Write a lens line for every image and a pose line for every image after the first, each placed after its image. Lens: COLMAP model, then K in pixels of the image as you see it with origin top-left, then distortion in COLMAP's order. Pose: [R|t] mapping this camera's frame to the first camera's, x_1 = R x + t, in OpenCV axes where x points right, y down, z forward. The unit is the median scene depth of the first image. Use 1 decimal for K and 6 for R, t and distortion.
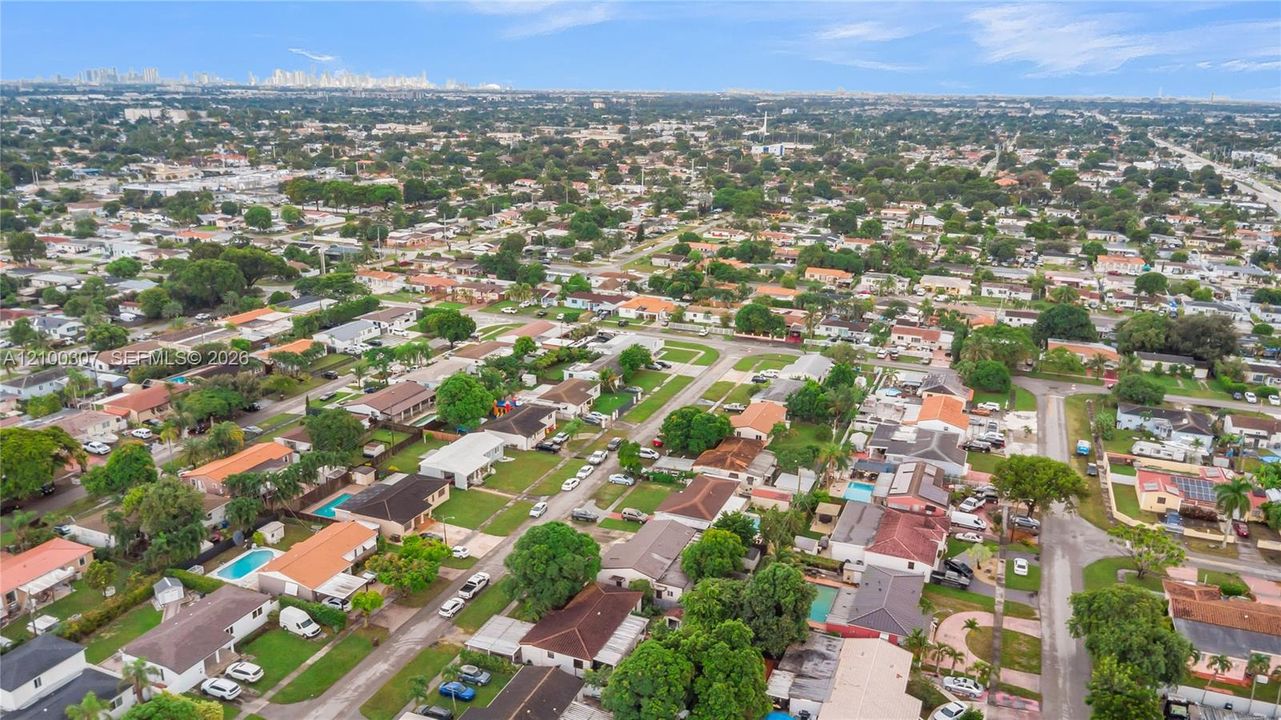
lens RADIAL K [[934.1, 0, 635.0], [0, 934.1, 359.5], [0, 0, 1]] dist [0.007711, -0.000516]
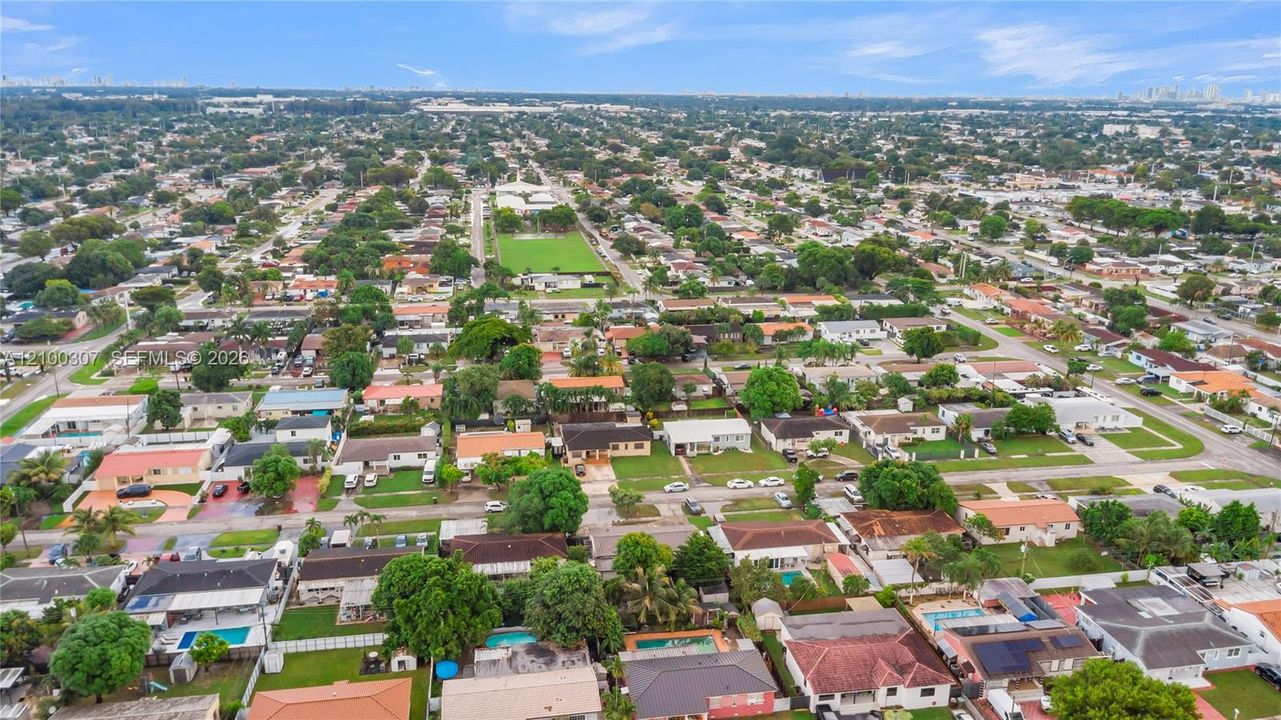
lens RADIAL K [[934.1, 0, 635.0], [0, 934.1, 359.5], [0, 0, 1]] dist [0.007711, -0.000516]
pose [[0.530848, 0.227376, -0.816395, 0.481583], [-0.241694, 0.963947, 0.111314, -0.058709], [0.812271, 0.138227, 0.566665, 0.230702]]
